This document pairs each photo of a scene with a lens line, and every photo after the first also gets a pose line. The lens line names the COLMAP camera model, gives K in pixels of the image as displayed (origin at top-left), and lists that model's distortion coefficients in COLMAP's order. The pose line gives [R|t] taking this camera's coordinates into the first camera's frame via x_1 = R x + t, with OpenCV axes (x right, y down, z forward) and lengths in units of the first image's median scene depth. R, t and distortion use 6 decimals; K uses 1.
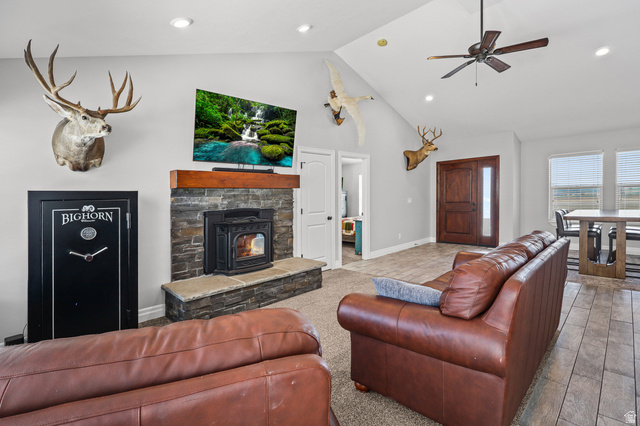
lens RADIAL K [[302.8, 0, 320.0], [0, 302.8, 213.0], [0, 0, 1]] dist [0.000581, -0.000086]
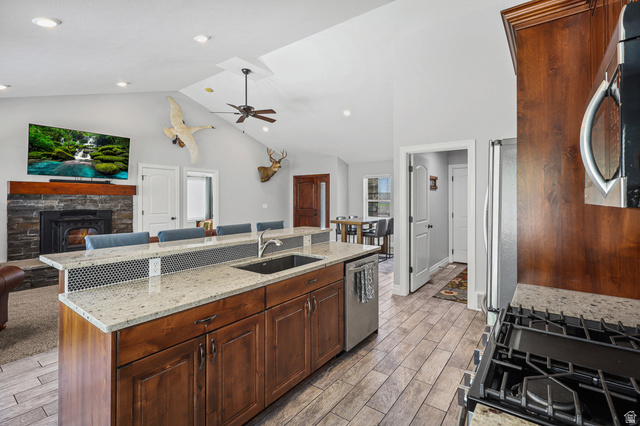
lens RADIAL K [[298.9, 0, 324.9], [0, 298.9, 216.9], [0, 0, 1]] dist [-0.003298, -0.000976]
pose [[0.987457, 0.023025, 0.156199, 0.634859], [-0.024382, 0.999680, 0.006778, -0.018206], [-0.155993, -0.010501, 0.987702, -0.498913]]
